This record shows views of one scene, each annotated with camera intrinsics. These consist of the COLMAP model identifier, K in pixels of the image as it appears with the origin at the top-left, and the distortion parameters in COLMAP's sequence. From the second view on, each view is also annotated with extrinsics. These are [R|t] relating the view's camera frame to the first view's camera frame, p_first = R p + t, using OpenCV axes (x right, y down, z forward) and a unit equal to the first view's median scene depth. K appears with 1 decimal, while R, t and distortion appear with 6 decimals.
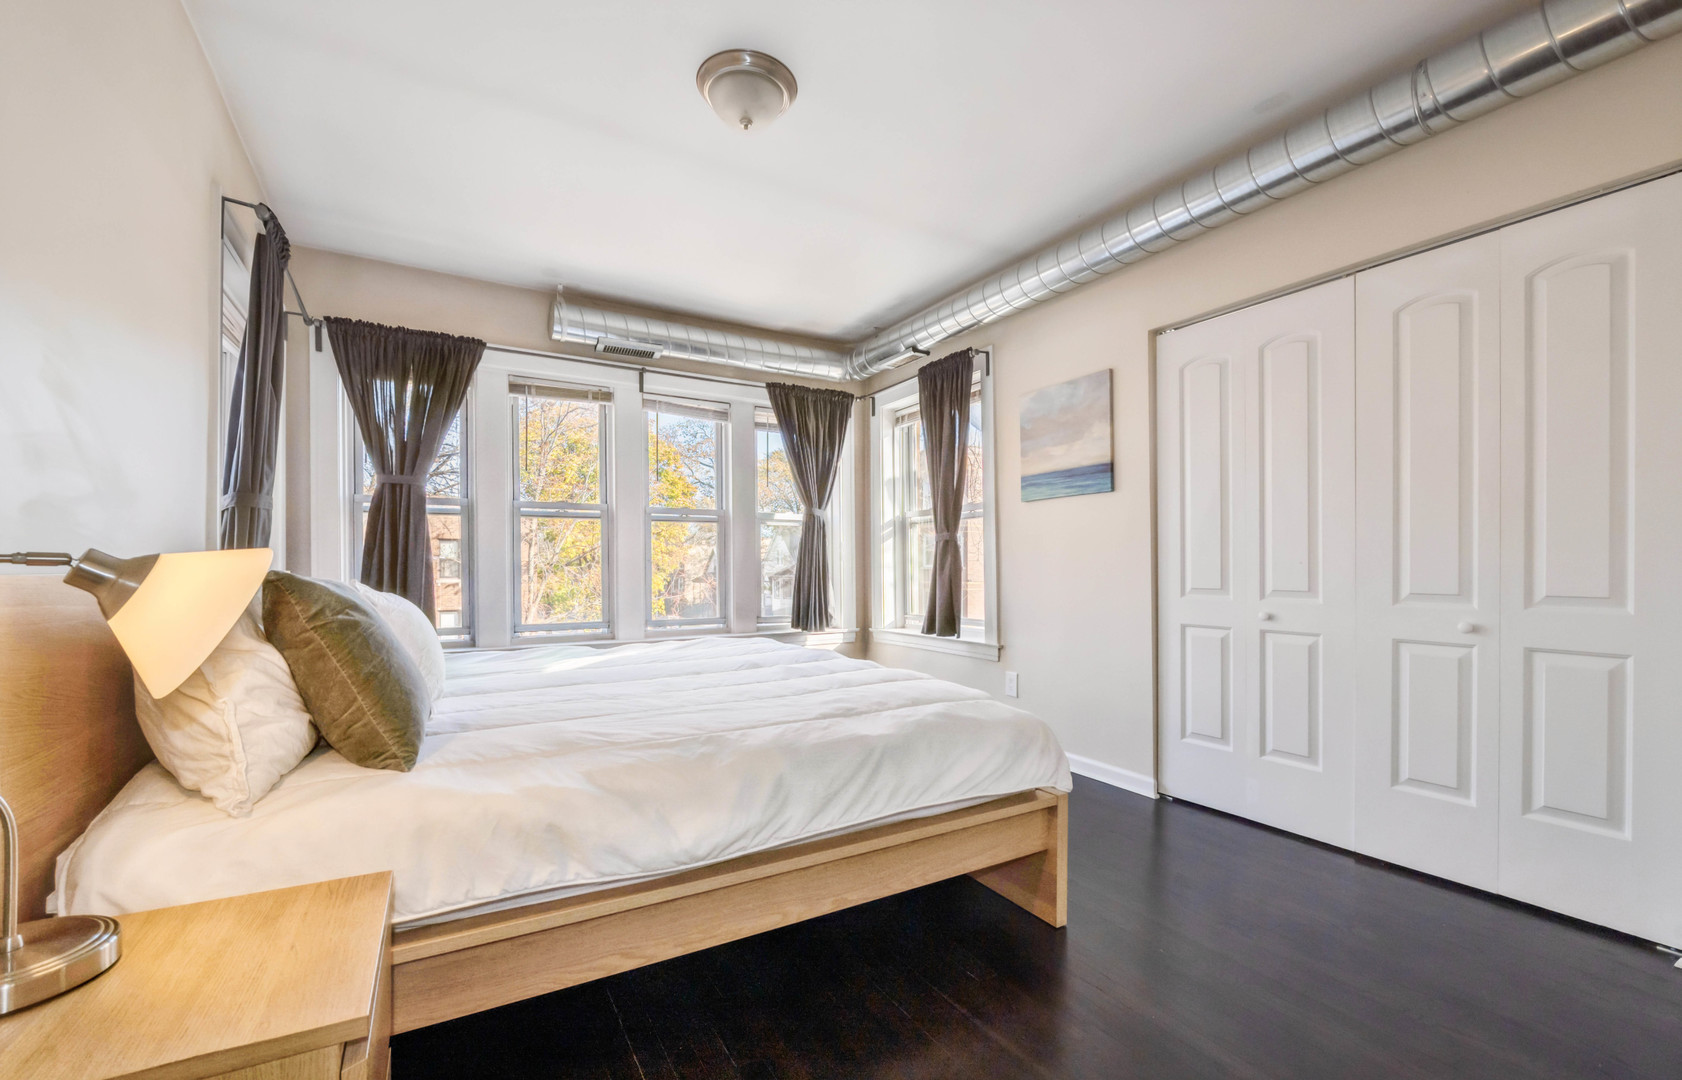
lens RADIAL K [[668.9, 0, 837.4], [0, 668.9, 561.6], [0, 0, 1]] dist [-0.003089, -0.000271]
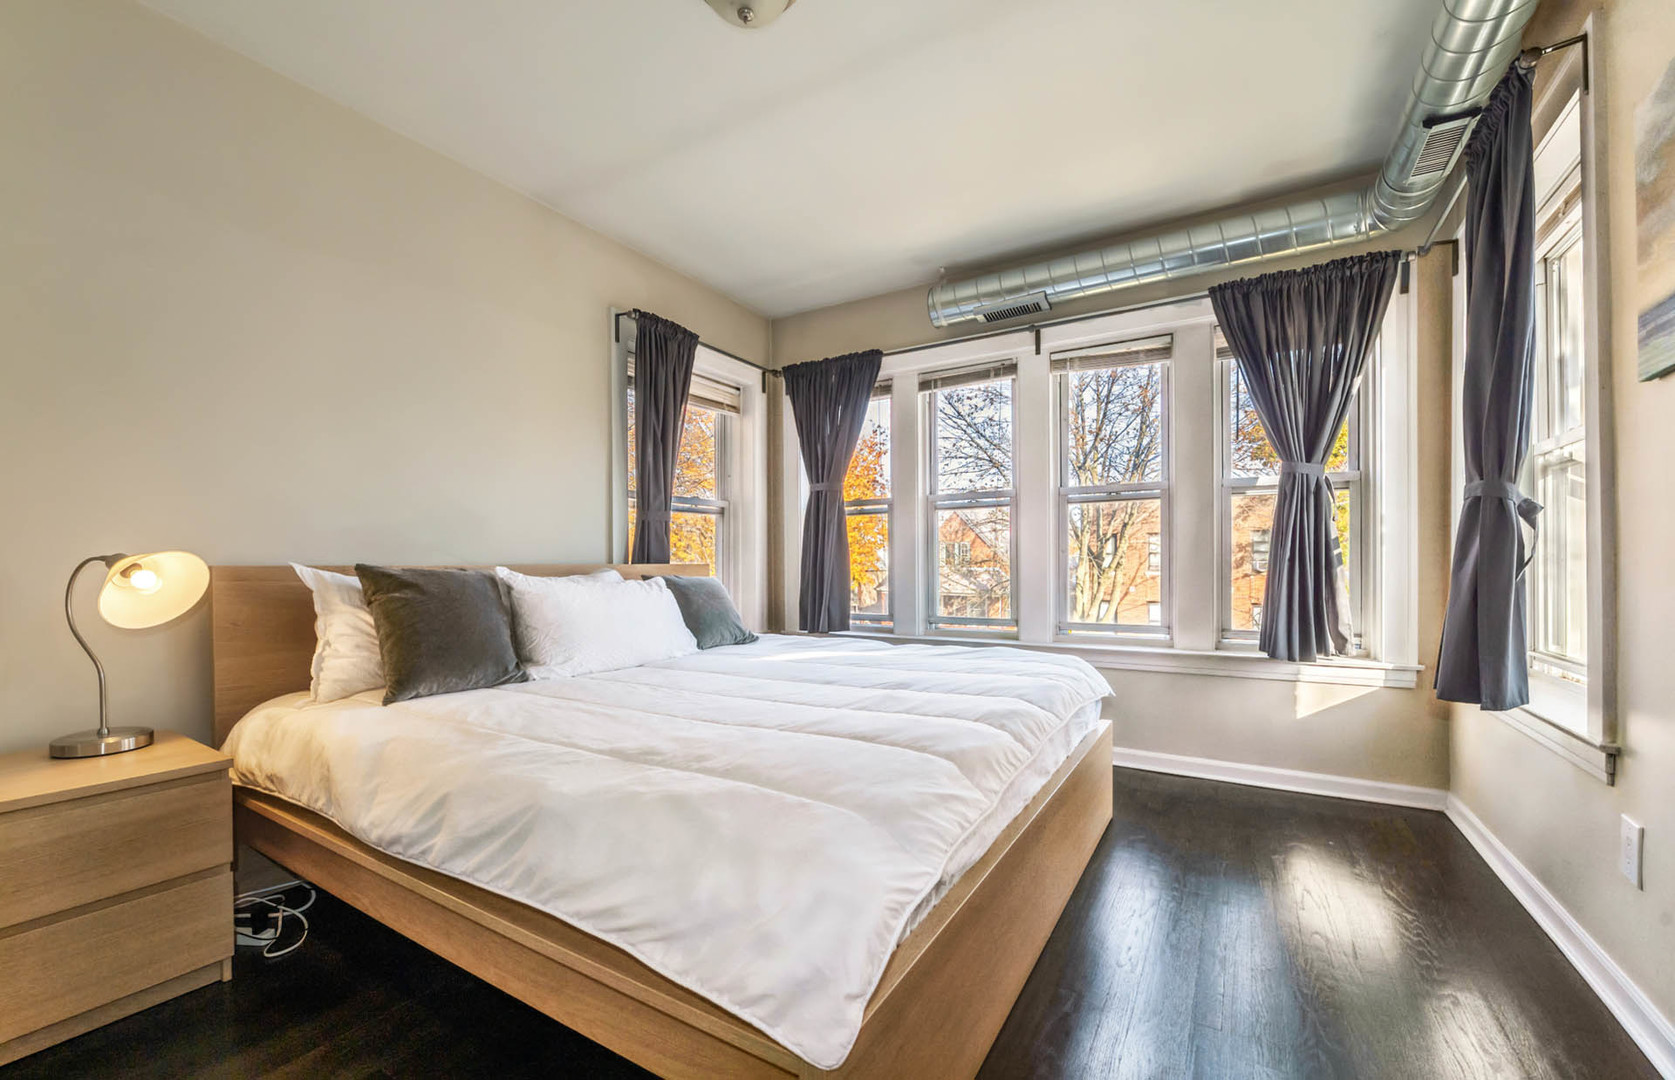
lens RADIAL K [[666.1, 0, 833.9], [0, 666.1, 561.5], [0, 0, 1]] dist [-0.003089, -0.000271]
pose [[0.491856, -0.003457, -0.870670, 0.339467], [0.012958, 0.999910, 0.003350, 0.005989], [0.870580, -0.012930, 0.491857, 0.372483]]
